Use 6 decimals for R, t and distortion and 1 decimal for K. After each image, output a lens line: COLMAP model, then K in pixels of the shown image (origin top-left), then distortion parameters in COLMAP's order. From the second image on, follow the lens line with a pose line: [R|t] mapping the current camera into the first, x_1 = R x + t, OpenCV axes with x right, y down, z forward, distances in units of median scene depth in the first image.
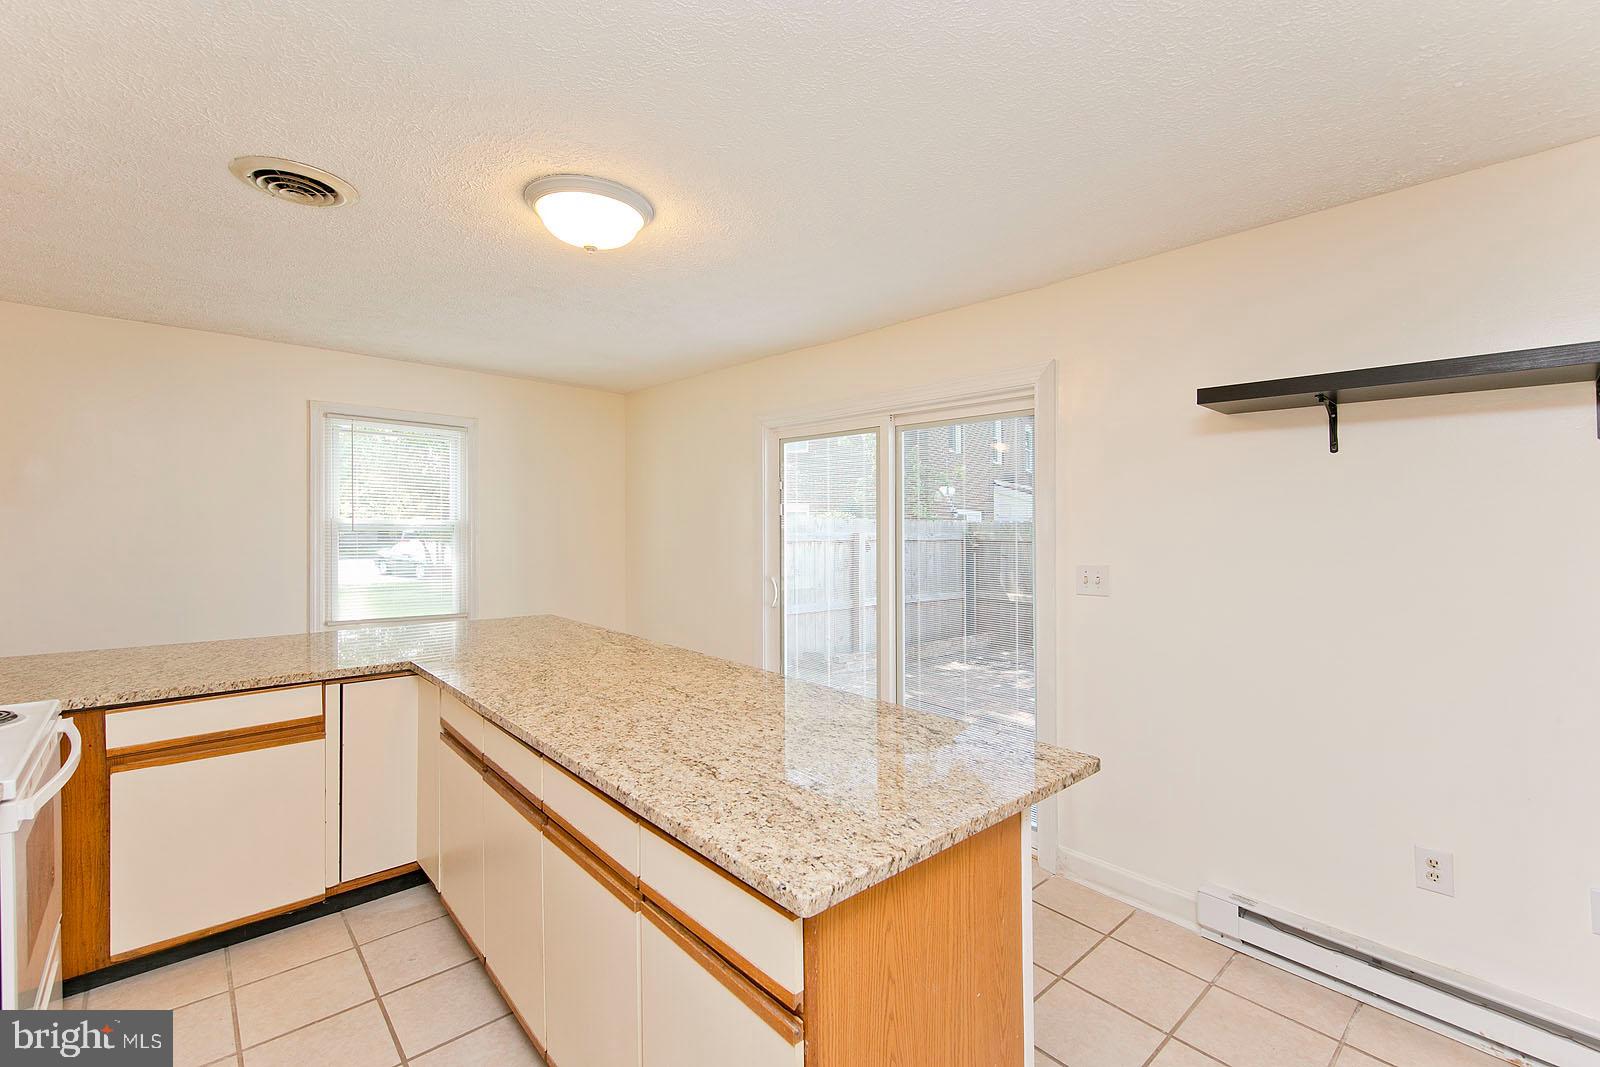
lens RADIAL K [[673.7, 0, 831.5], [0, 673.7, 515.2], [0, 0, 1]] dist [0.011190, -0.003012]
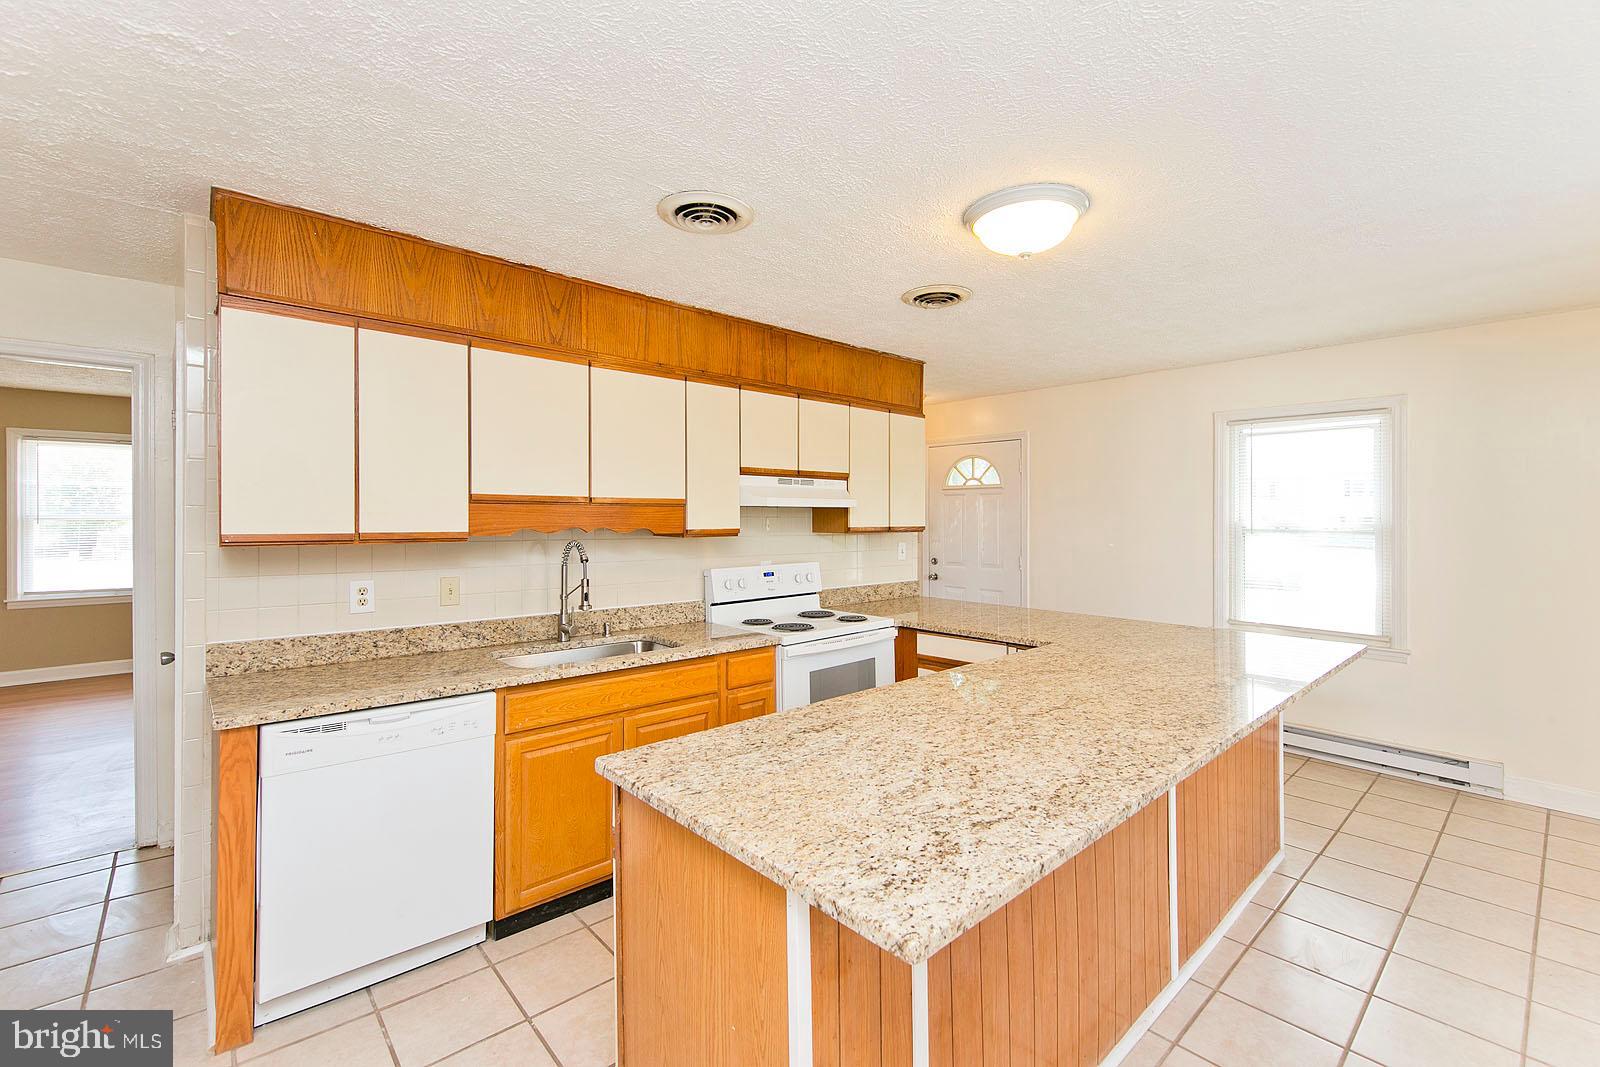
lens RADIAL K [[701.6, 0, 785.9], [0, 701.6, 524.5], [0, 0, 1]] dist [0.006681, -0.000328]
pose [[-0.034008, -0.004080, -0.999413, 0.855828], [0.011011, 0.999929, -0.004456, 0.015404], [0.999361, -0.011157, -0.033960, 0.806212]]
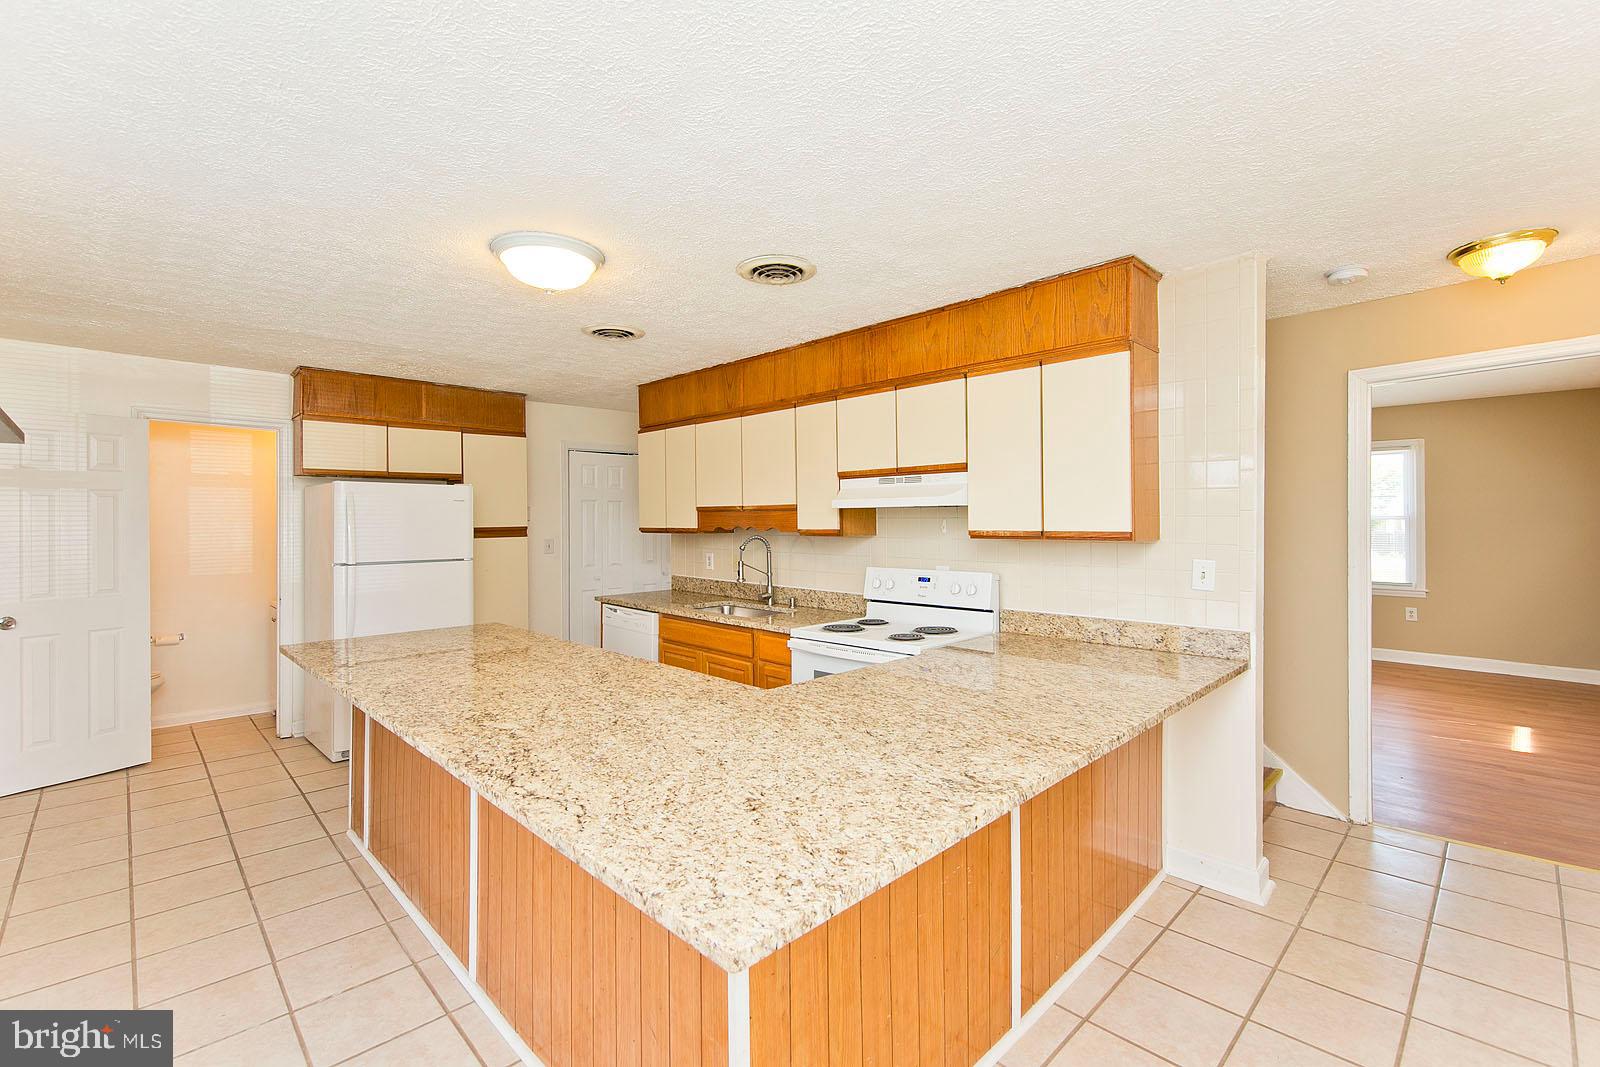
lens RADIAL K [[684.6, 0, 821.1], [0, 684.6, 531.1], [0, 0, 1]] dist [0.008073, -0.000612]
pose [[-0.999308, -0.008716, -0.036151, -0.903924], [-0.008807, 0.999958, 0.002358, 0.017238], [0.036128, 0.002675, -0.999344, 2.602884]]
